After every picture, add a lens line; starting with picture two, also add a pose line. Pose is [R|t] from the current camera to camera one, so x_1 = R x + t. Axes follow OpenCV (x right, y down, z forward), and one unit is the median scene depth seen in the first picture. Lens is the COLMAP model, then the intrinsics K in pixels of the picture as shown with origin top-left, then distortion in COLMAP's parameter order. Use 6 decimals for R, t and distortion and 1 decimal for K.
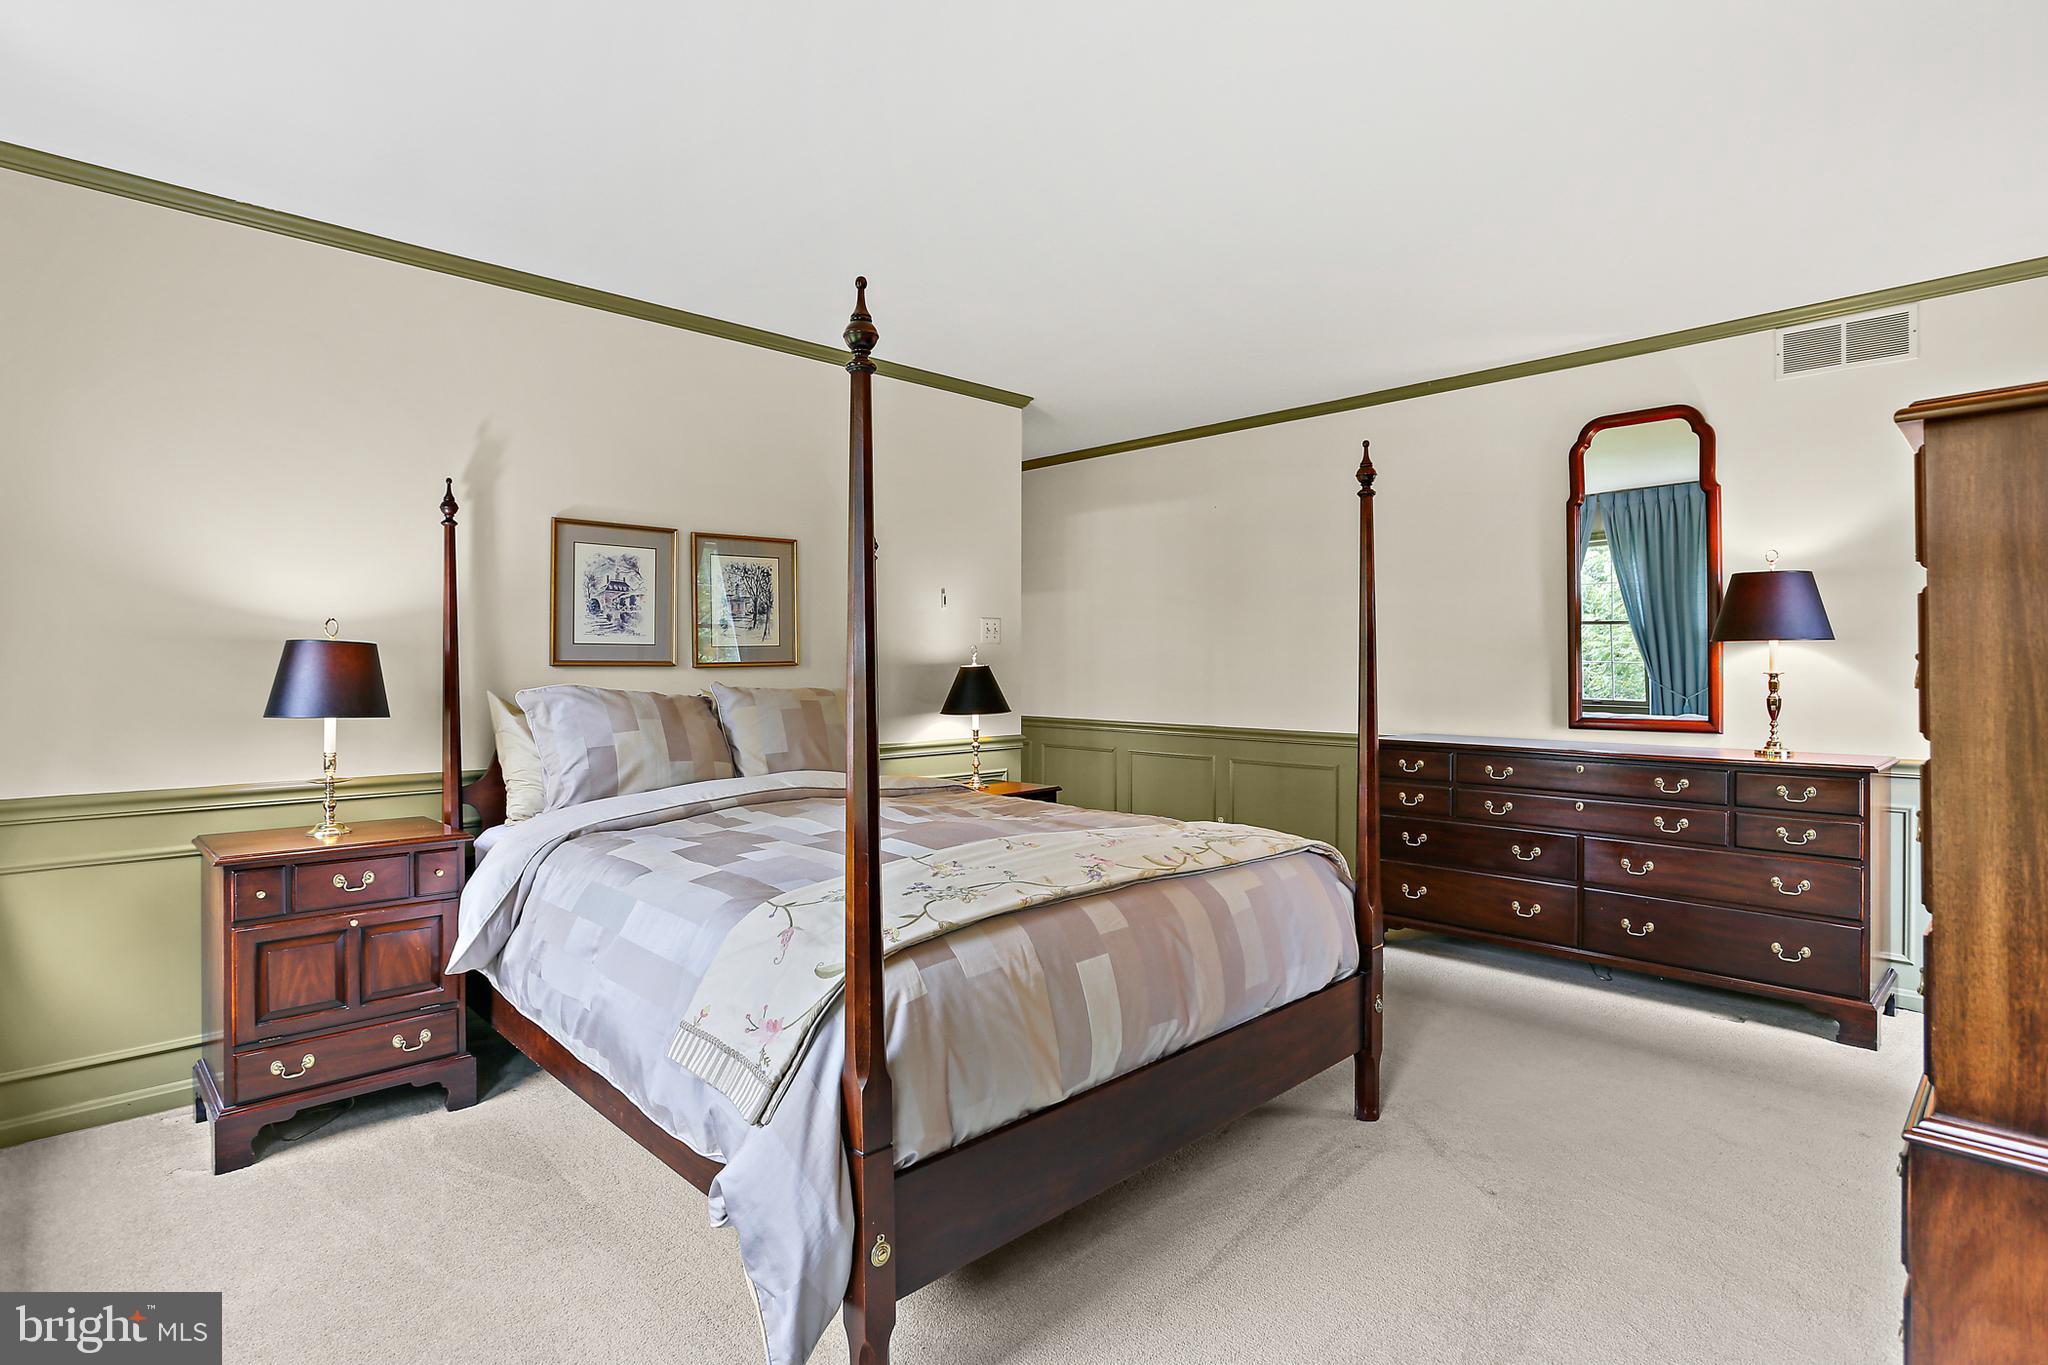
lens RADIAL K [[1016.3, 0, 1024.0], [0, 1016.3, 682.5], [0, 0, 1]] dist [-0.060599, 0.031000]
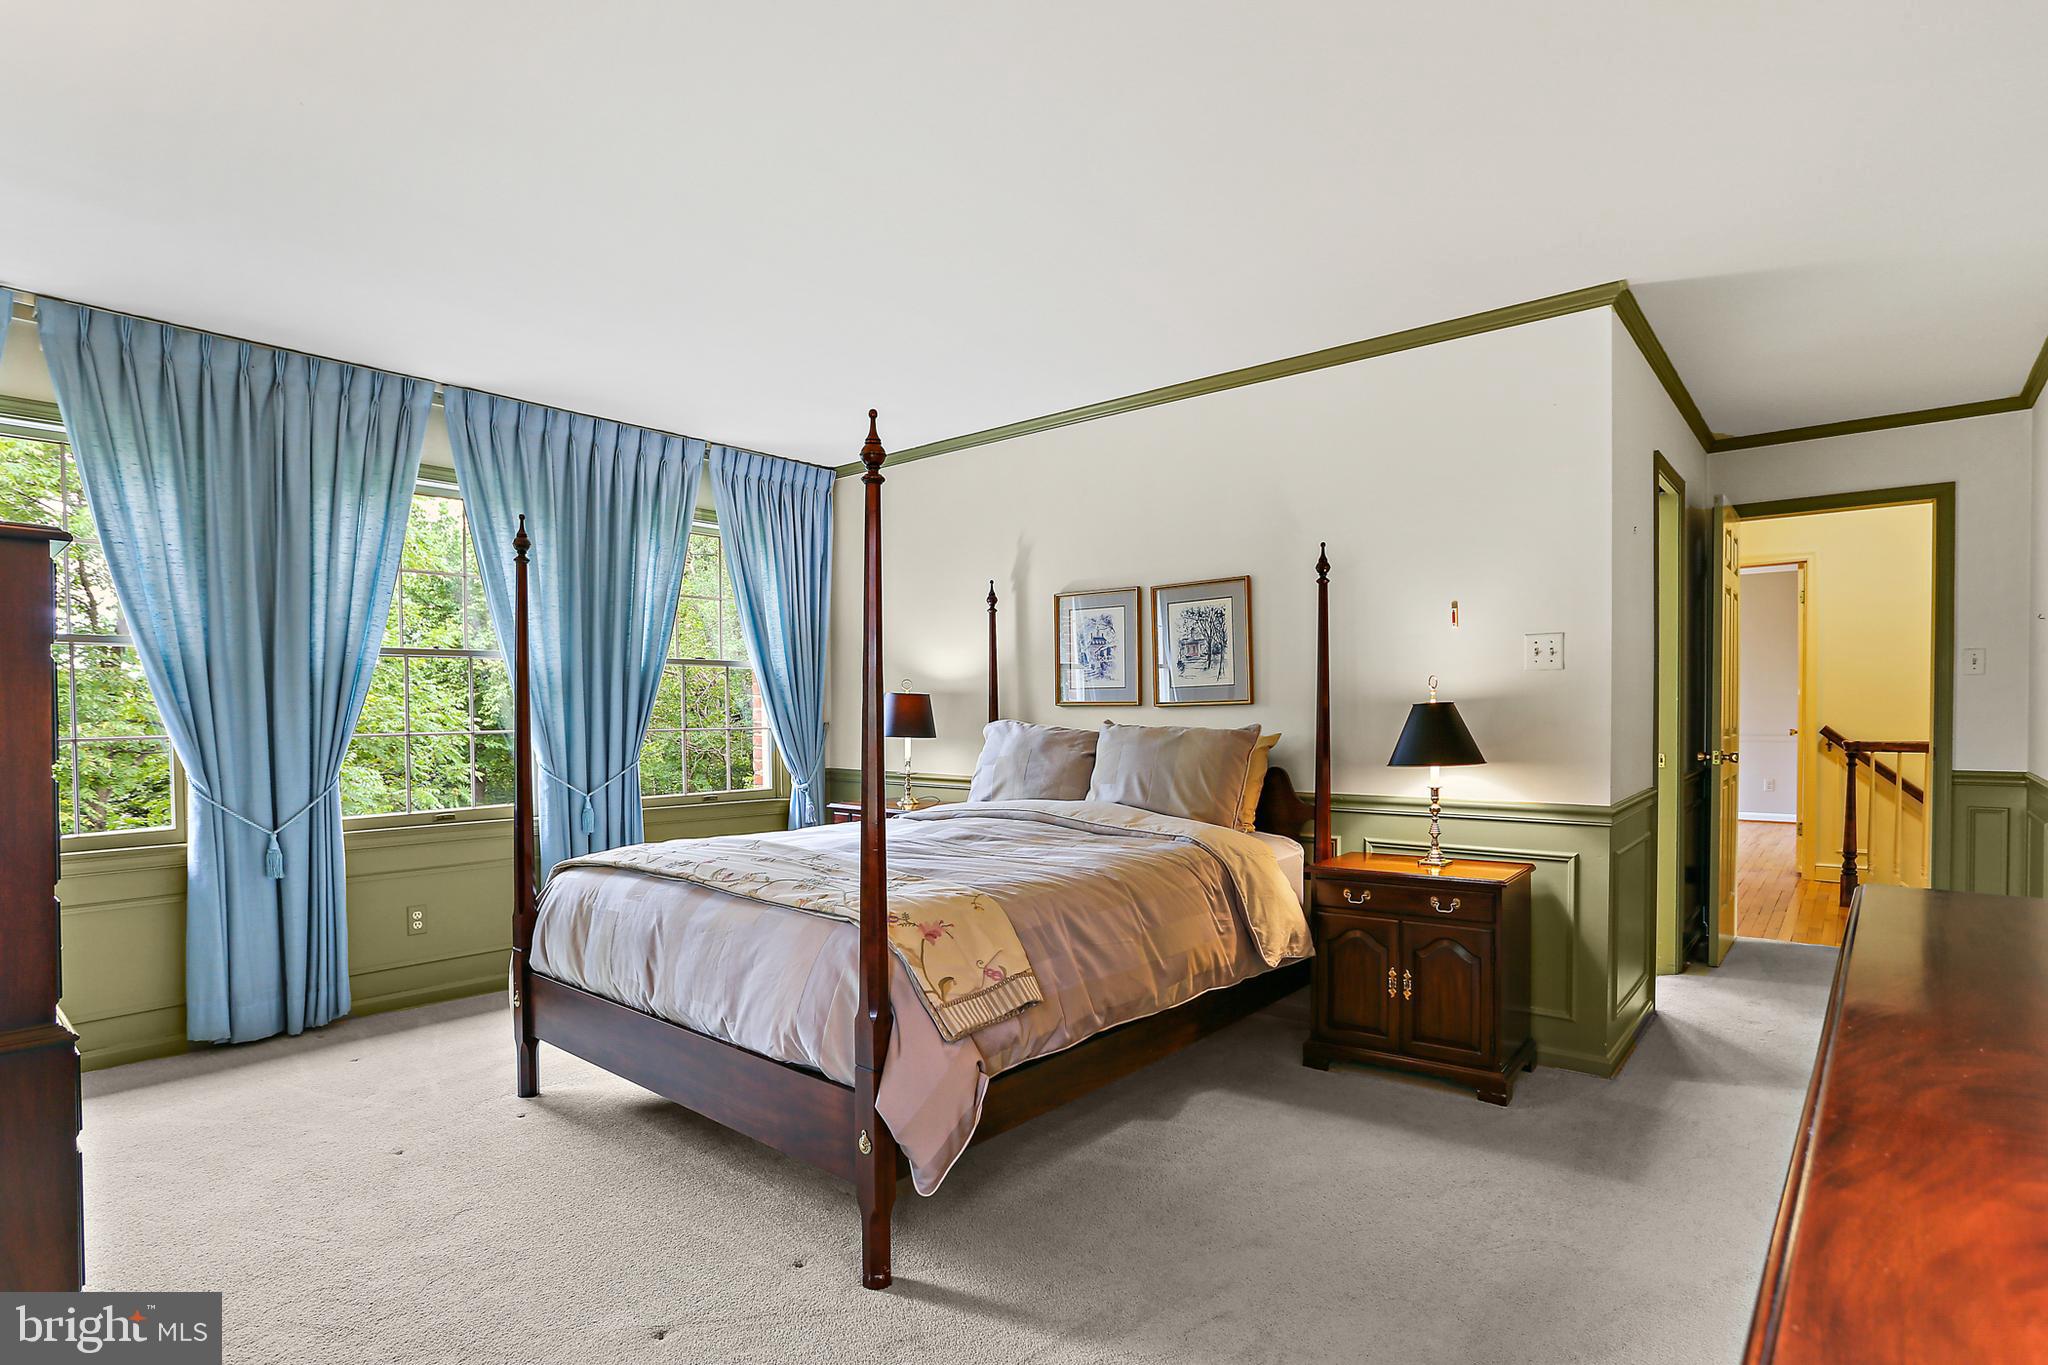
lens RADIAL K [[1016.3, 0, 1024.0], [0, 1016.3, 682.5], [0, 0, 1]] dist [-0.060599, 0.031000]
pose [[0.136463, -0.027862, -0.990253, 0.735175], [-0.009590, 0.999520, -0.029444, -0.007045], [0.990599, 0.013515, 0.136130, 0.673819]]
